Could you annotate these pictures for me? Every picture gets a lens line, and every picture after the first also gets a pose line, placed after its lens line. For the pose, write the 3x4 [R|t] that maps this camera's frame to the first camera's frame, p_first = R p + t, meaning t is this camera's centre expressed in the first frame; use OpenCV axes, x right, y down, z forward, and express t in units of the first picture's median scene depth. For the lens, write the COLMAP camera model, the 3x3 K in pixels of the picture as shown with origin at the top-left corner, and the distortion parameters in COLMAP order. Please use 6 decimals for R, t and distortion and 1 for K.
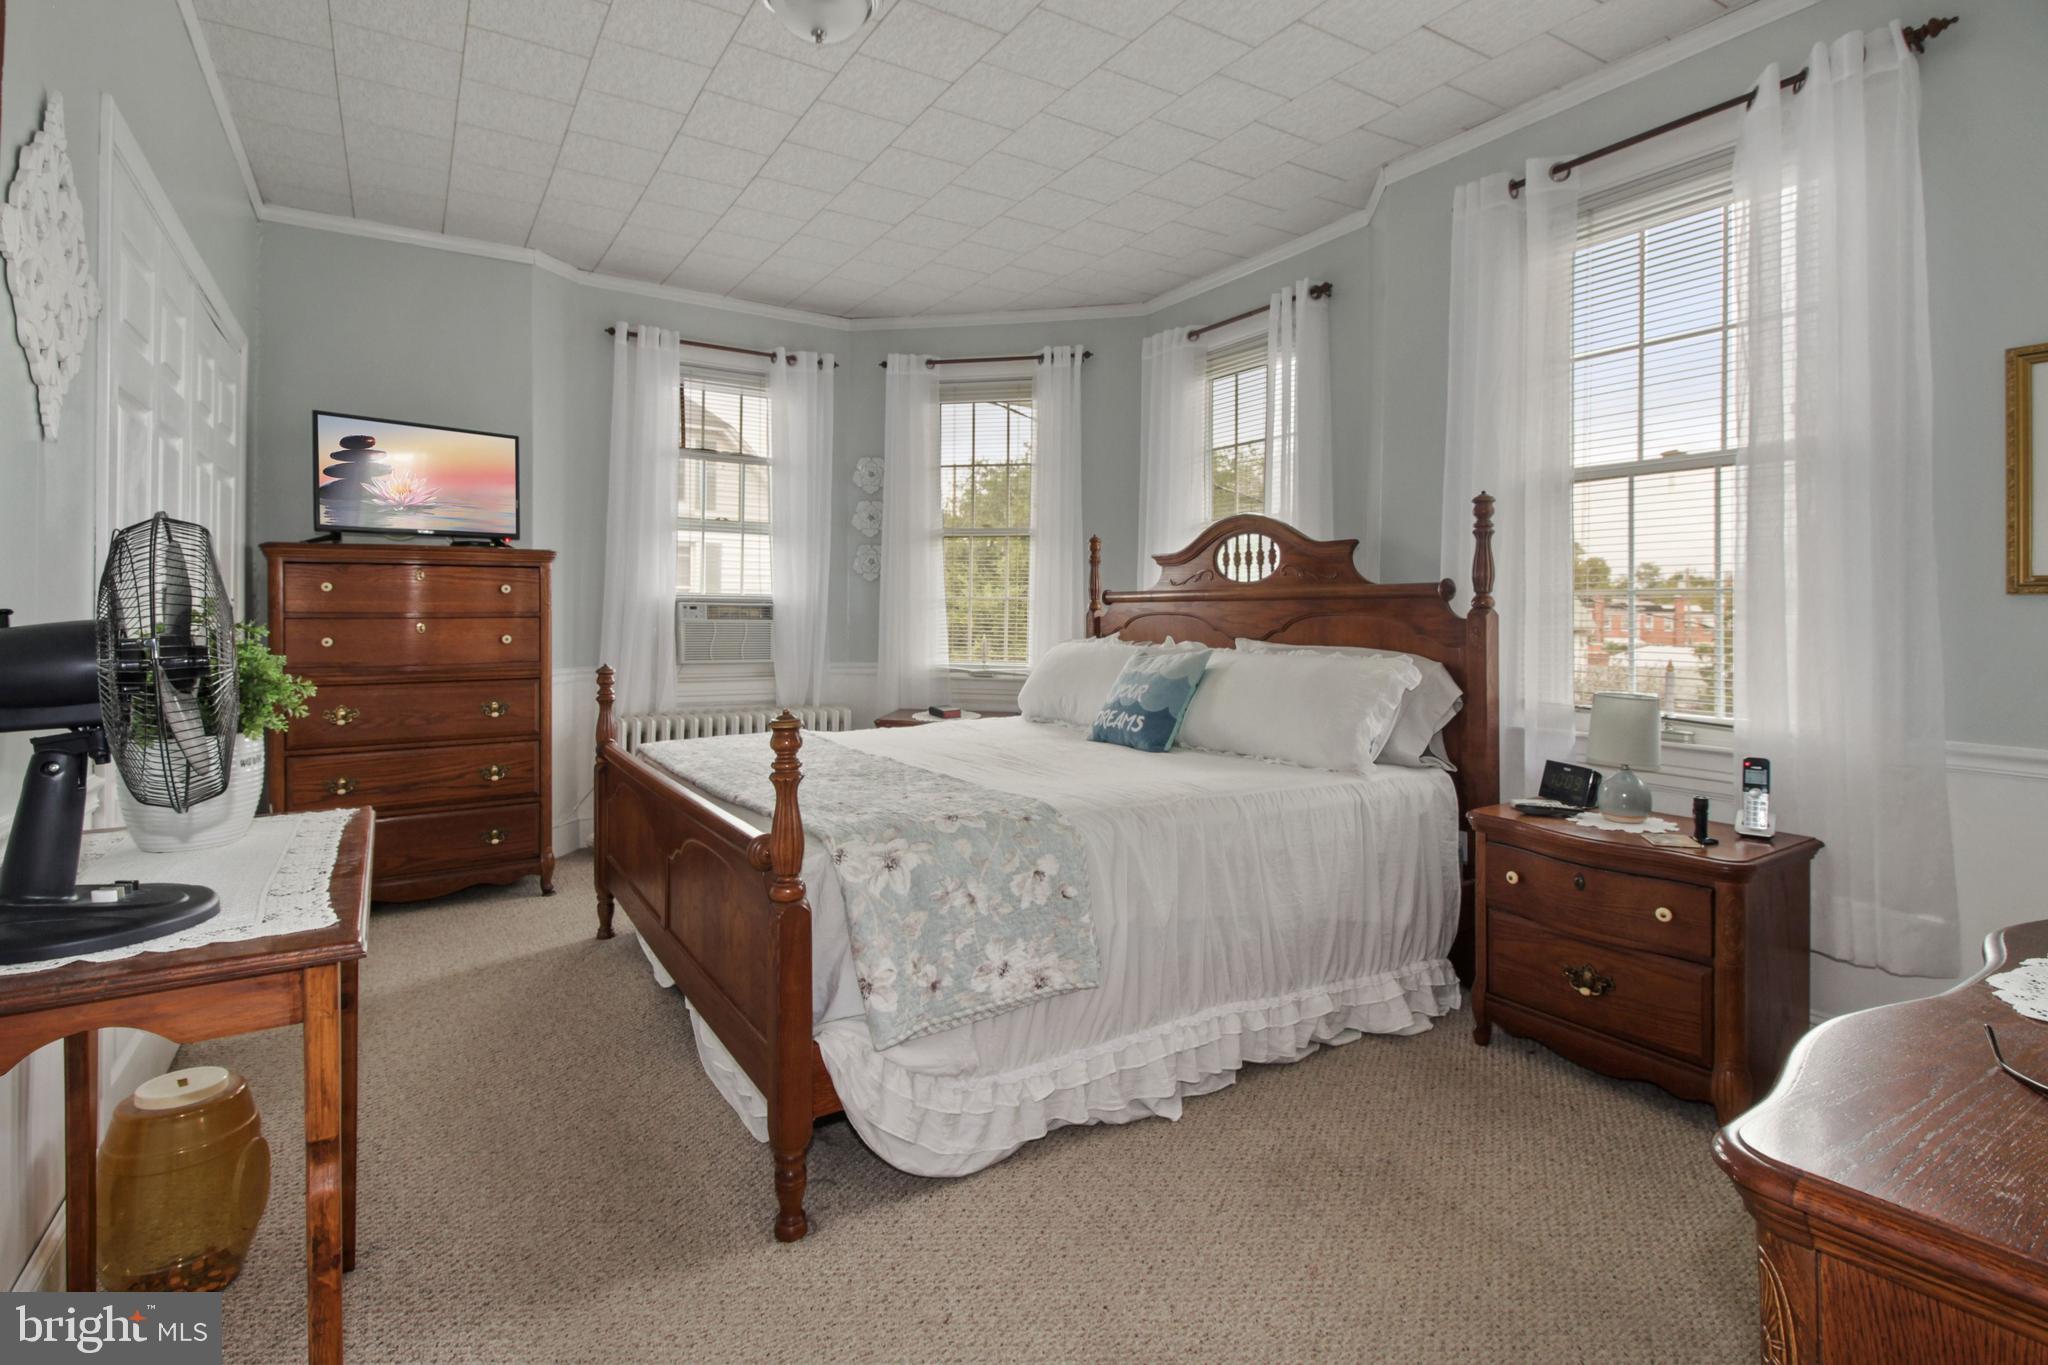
lens RADIAL K [[990.9, 0, 1024.2], [0, 990.9, 603.4], [0, 0, 1]] dist [0.030230, -0.000003]
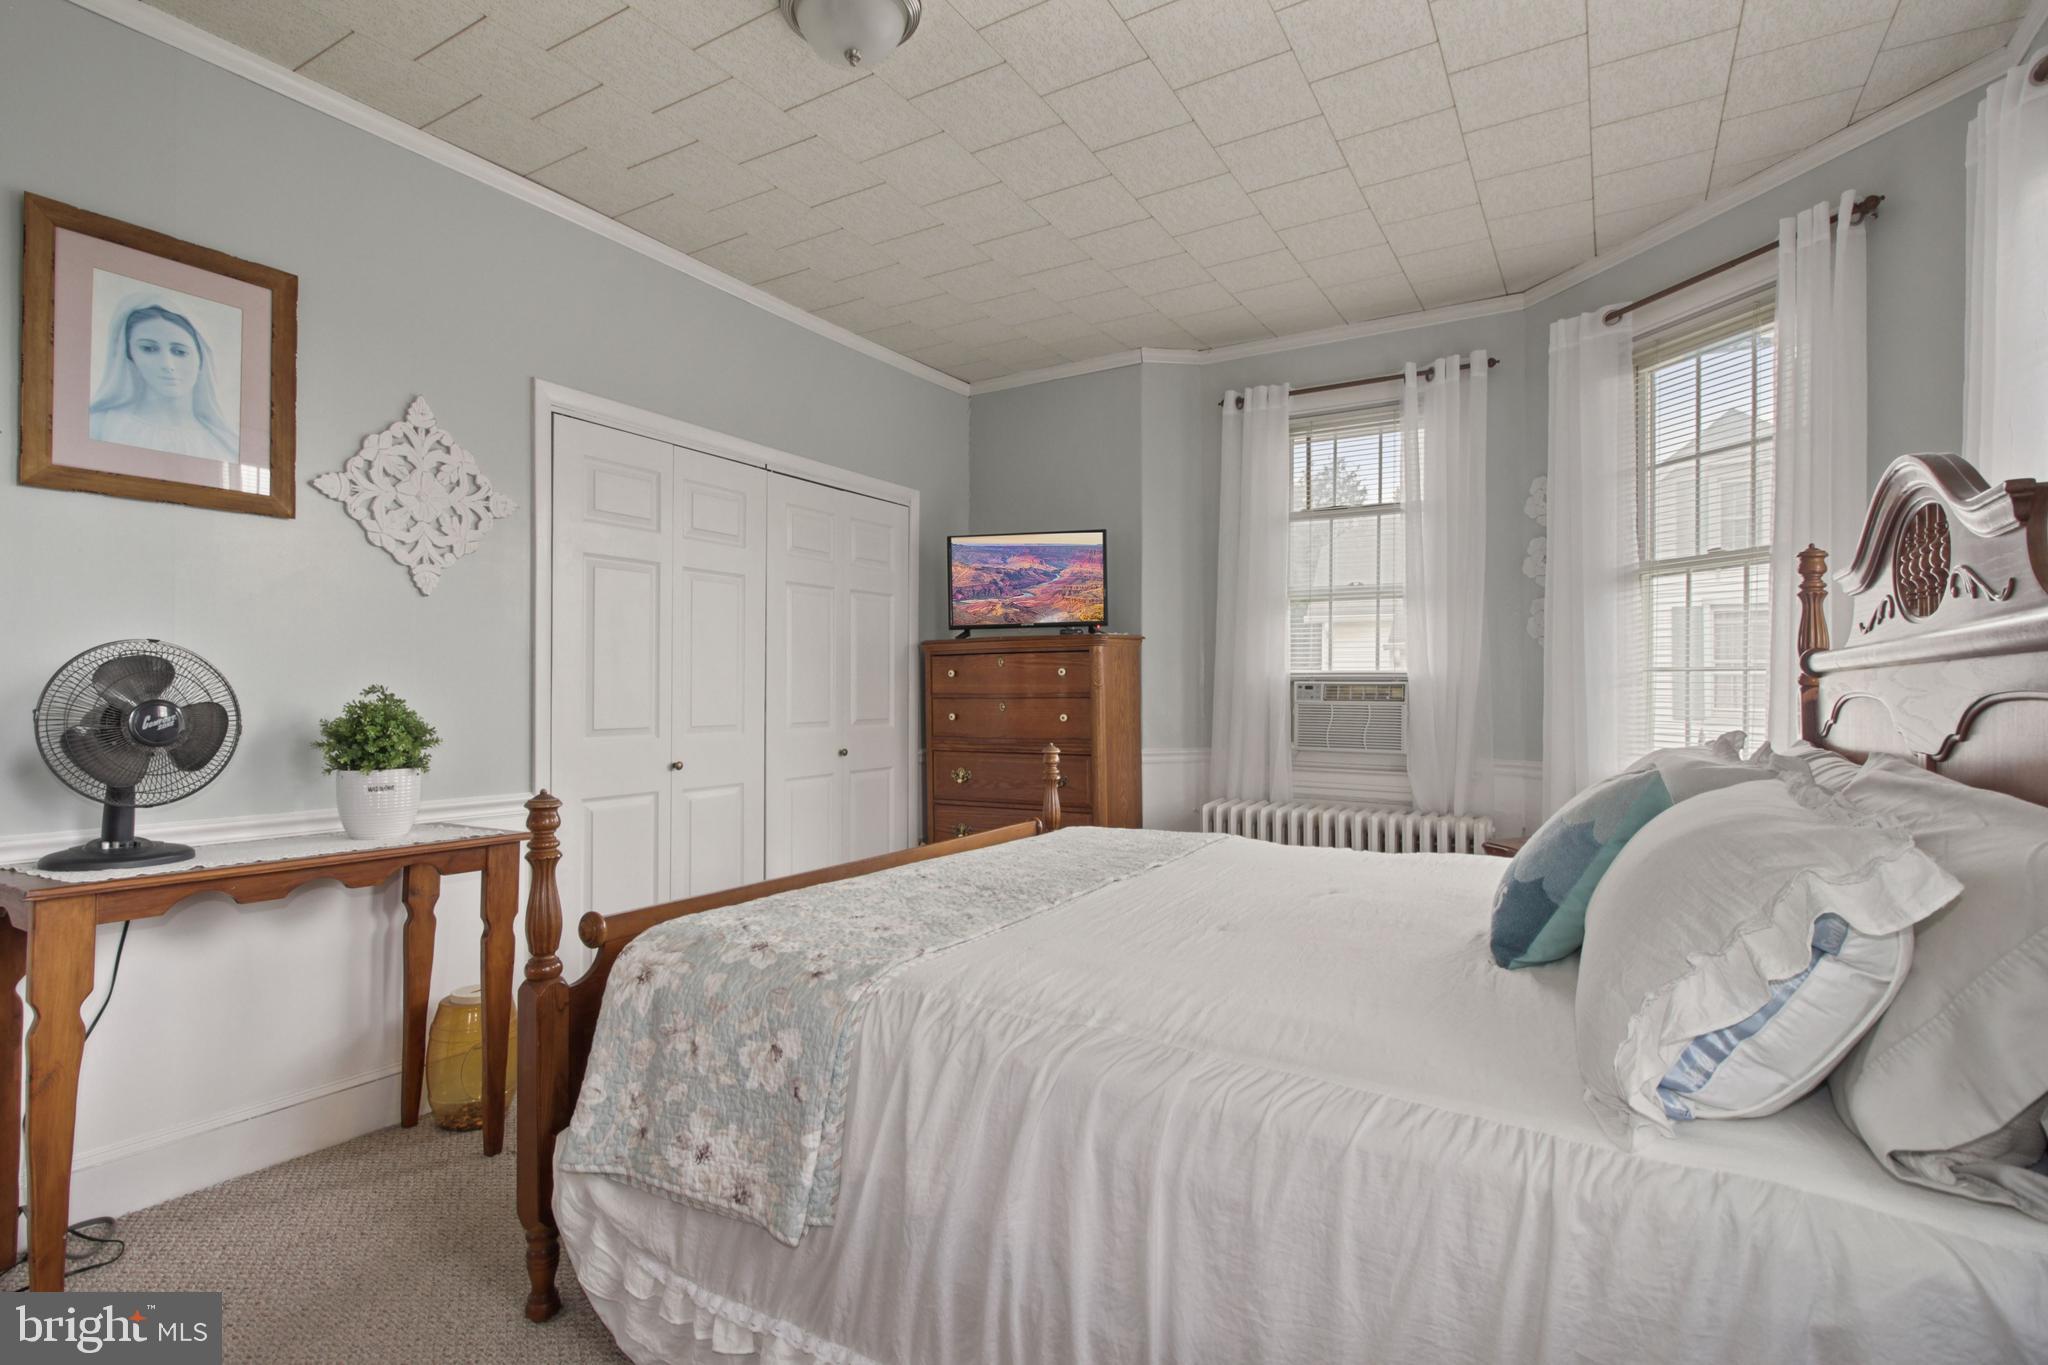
lens RADIAL K [[984.7, 0, 1020.4], [0, 984.7, 677.4], [0, 0, 1]] dist [0.008260, -0.000136]
pose [[0.452350, -0.016638, -0.891685, 0.407773], [0.009476, 0.999859, -0.013849, 0.005835], [0.891790, -0.002185, 0.452444, 0.456155]]
